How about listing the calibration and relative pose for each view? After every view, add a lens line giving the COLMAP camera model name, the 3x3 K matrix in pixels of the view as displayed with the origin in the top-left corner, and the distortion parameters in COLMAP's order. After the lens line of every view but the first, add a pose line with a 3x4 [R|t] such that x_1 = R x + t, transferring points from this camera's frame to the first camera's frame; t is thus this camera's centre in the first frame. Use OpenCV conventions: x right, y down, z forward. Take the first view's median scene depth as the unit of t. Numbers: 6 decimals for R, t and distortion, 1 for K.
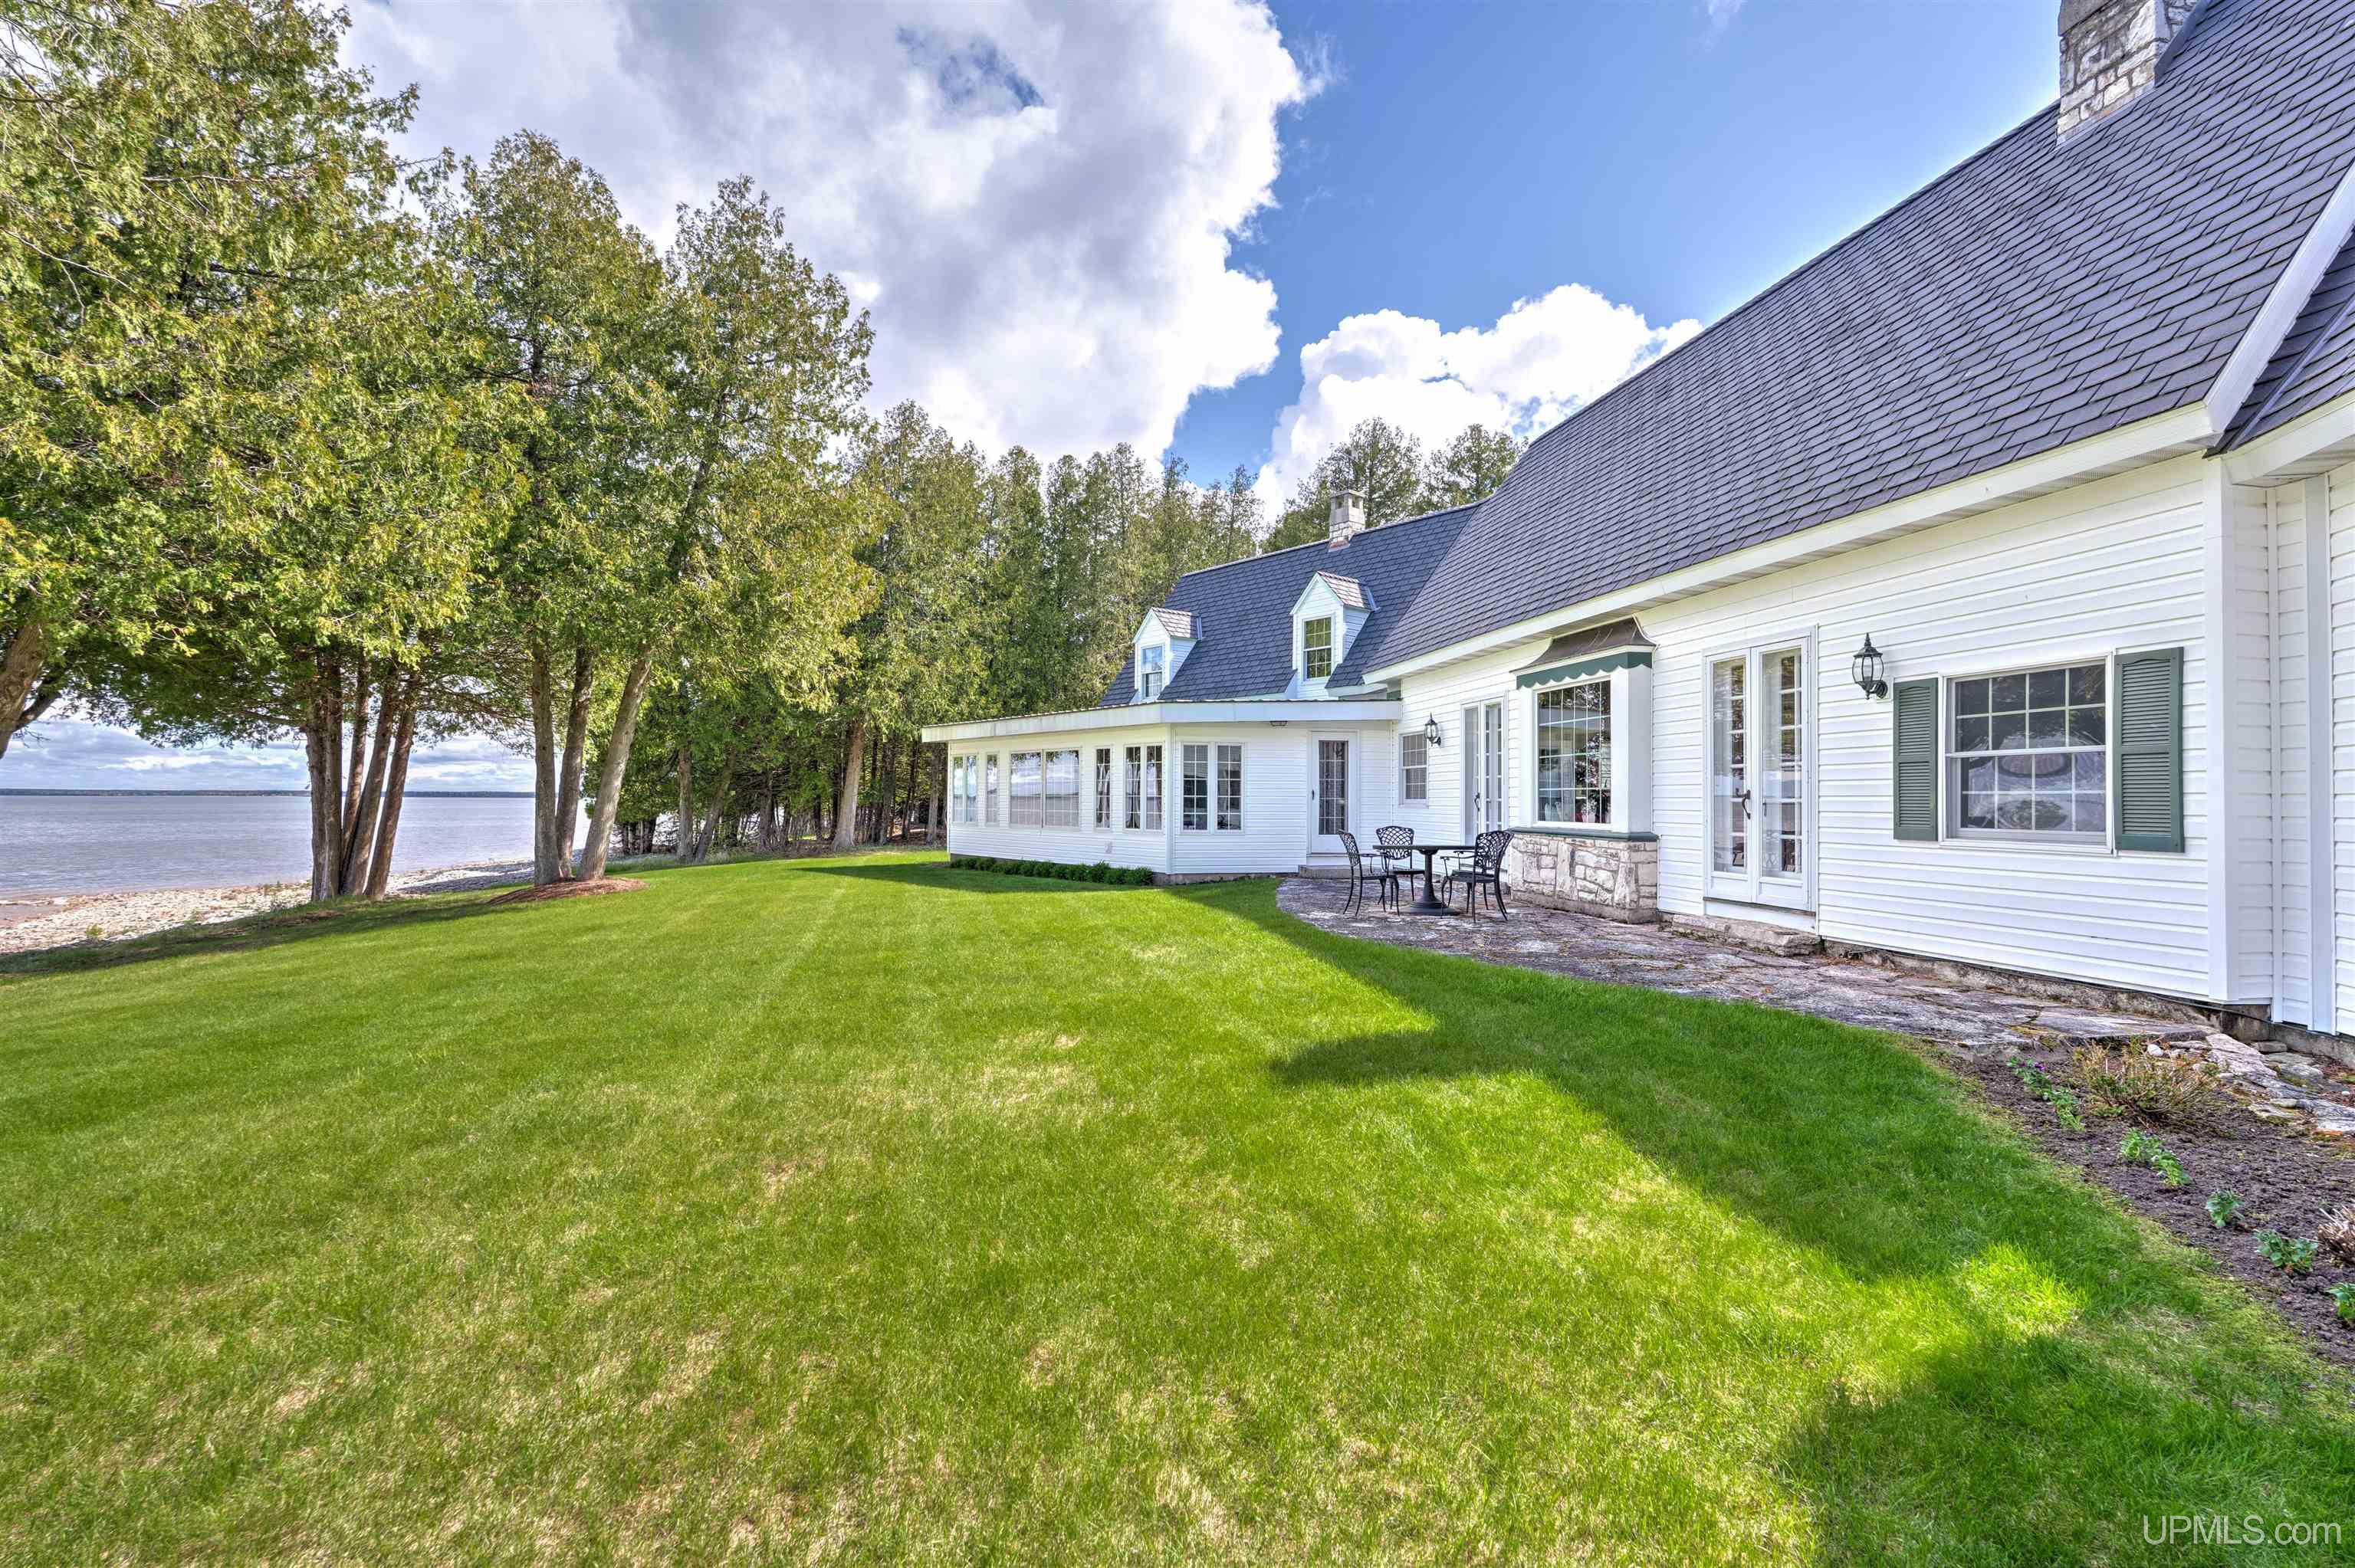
lens RADIAL K [[1044.2, 0, 1177.5], [0, 1044.2, 784.0], [0, 0, 1]] dist [-0.000187, -0.000106]
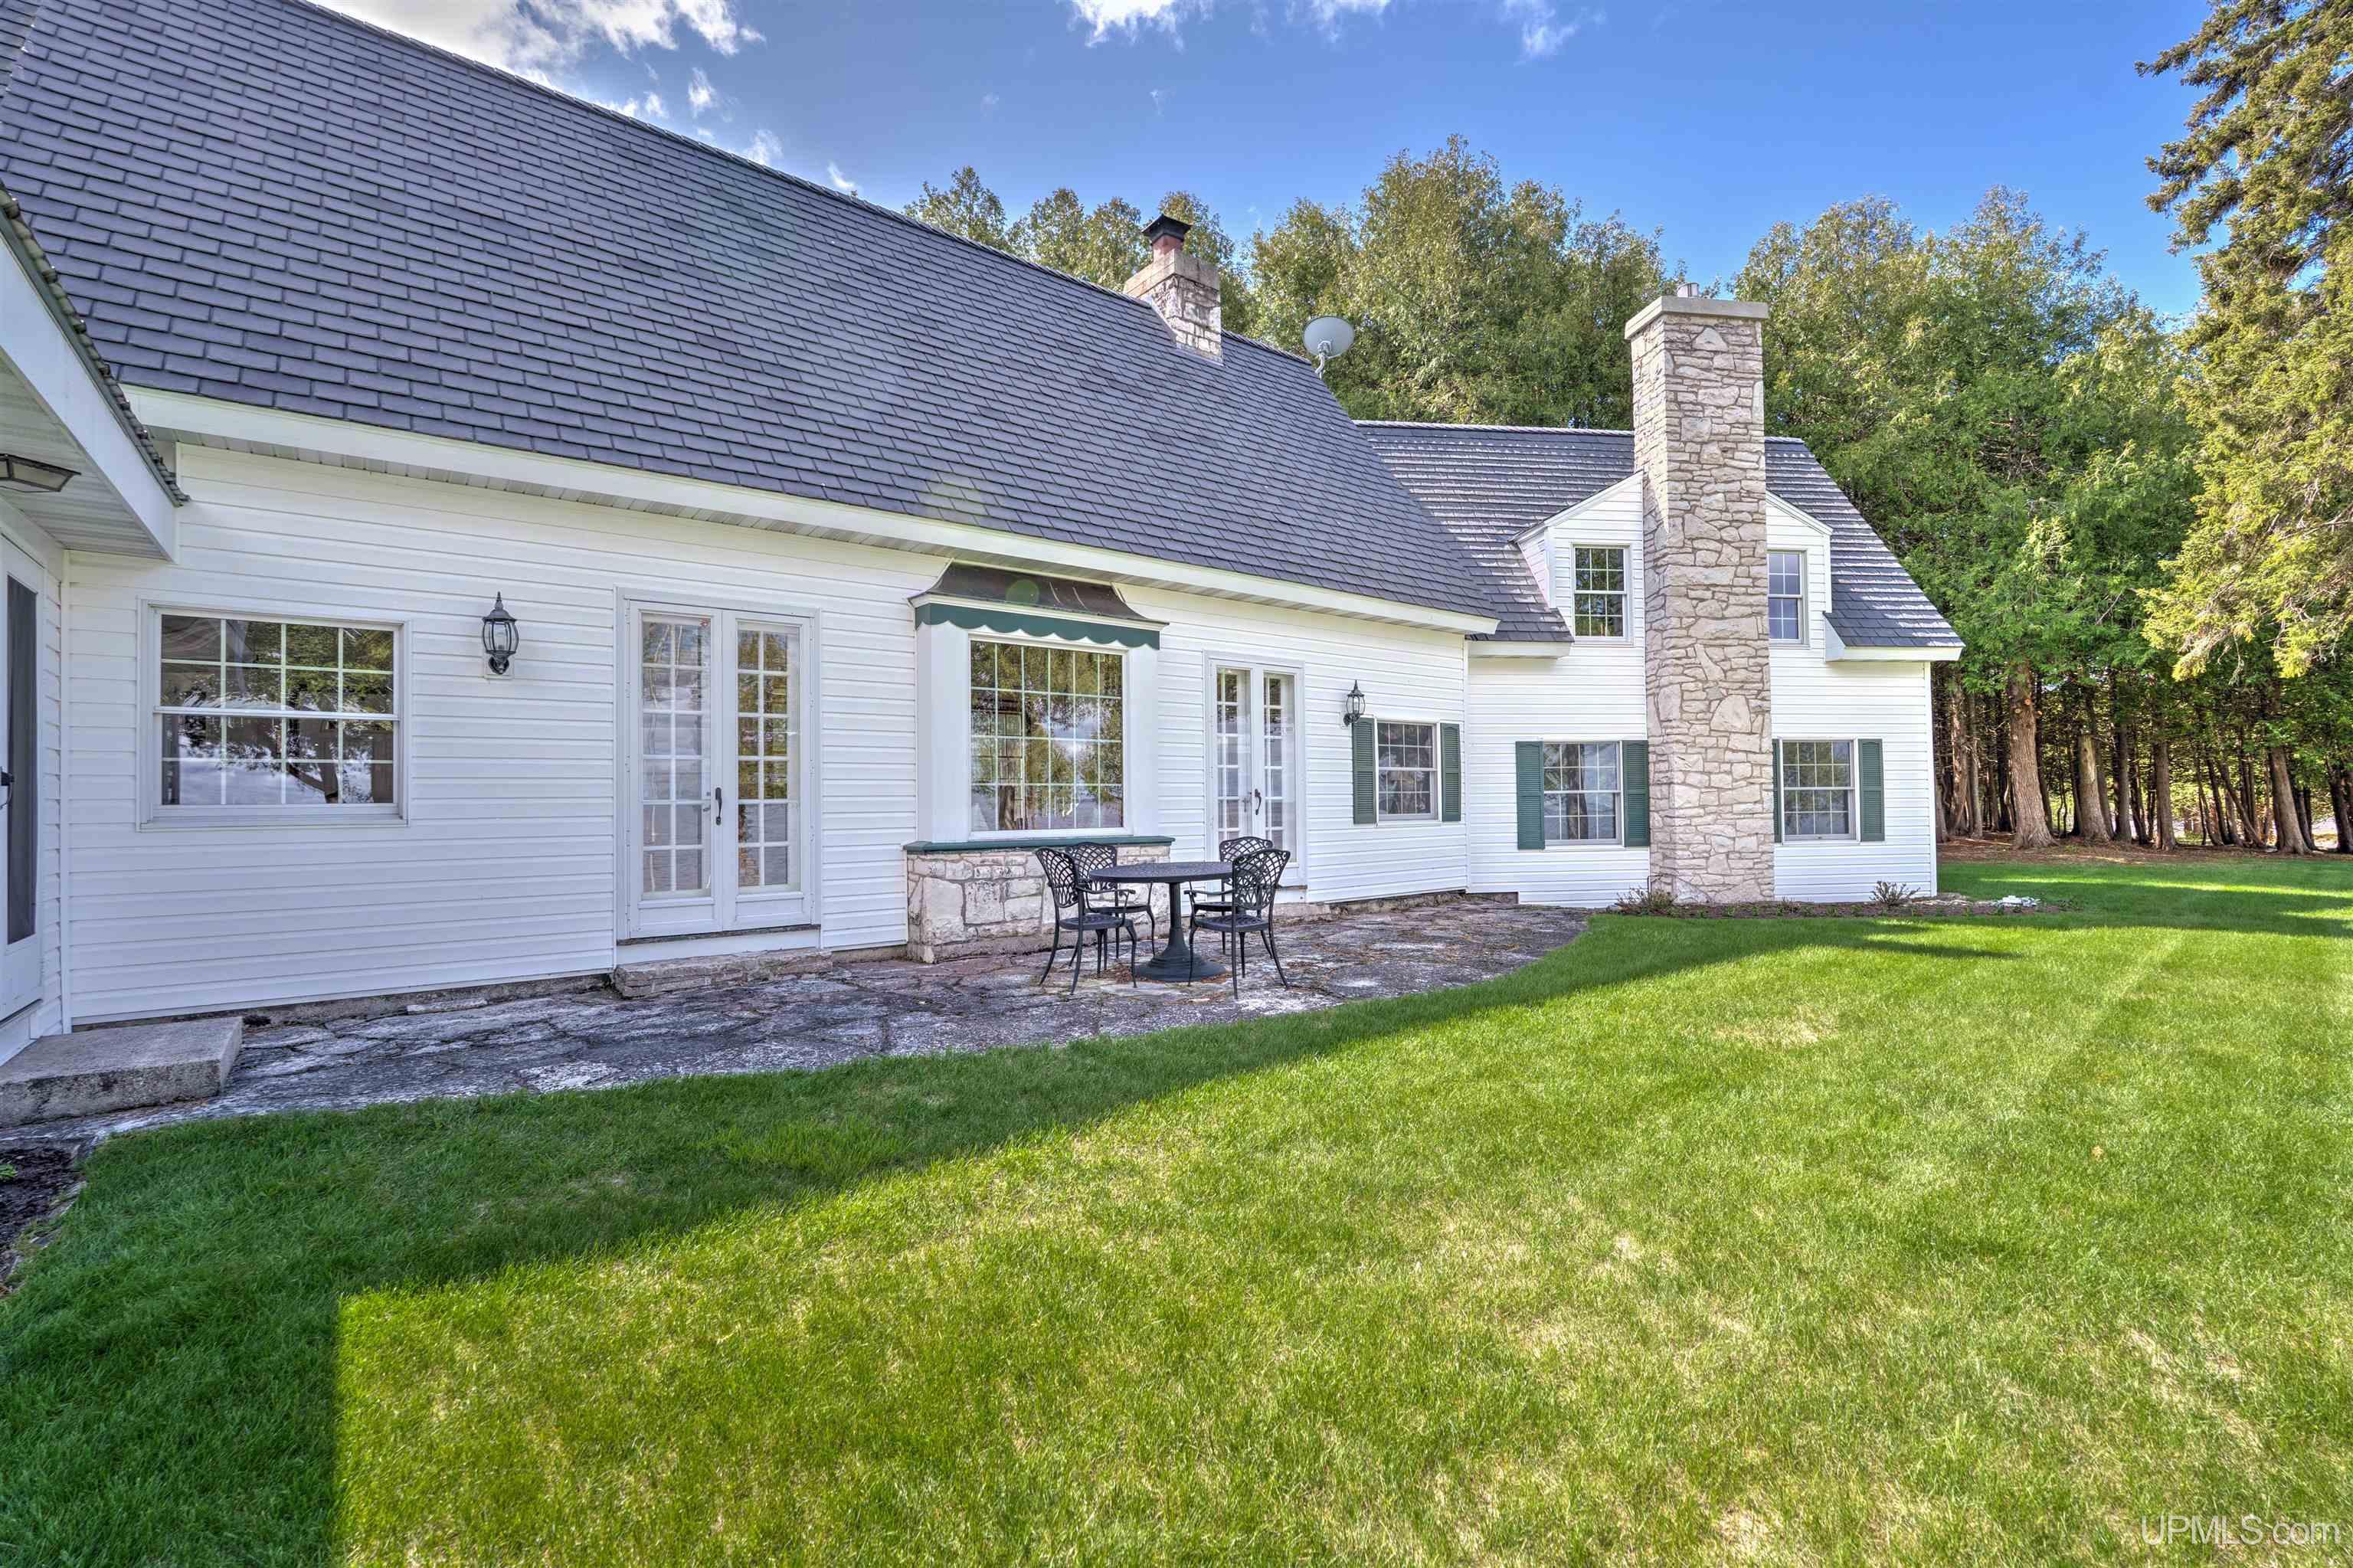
lens RADIAL K [[1064.6, 0, 1014.1], [0, 1064.6, 789.9], [0, 0, 1]] dist [0.000353, 0.000005]
pose [[-0.416866, 0.000693, 0.908967, -0.319809], [-0.012094, 0.999907, -0.006309, 0.014049], [-0.908887, -0.013623, -0.416819, 1.402133]]
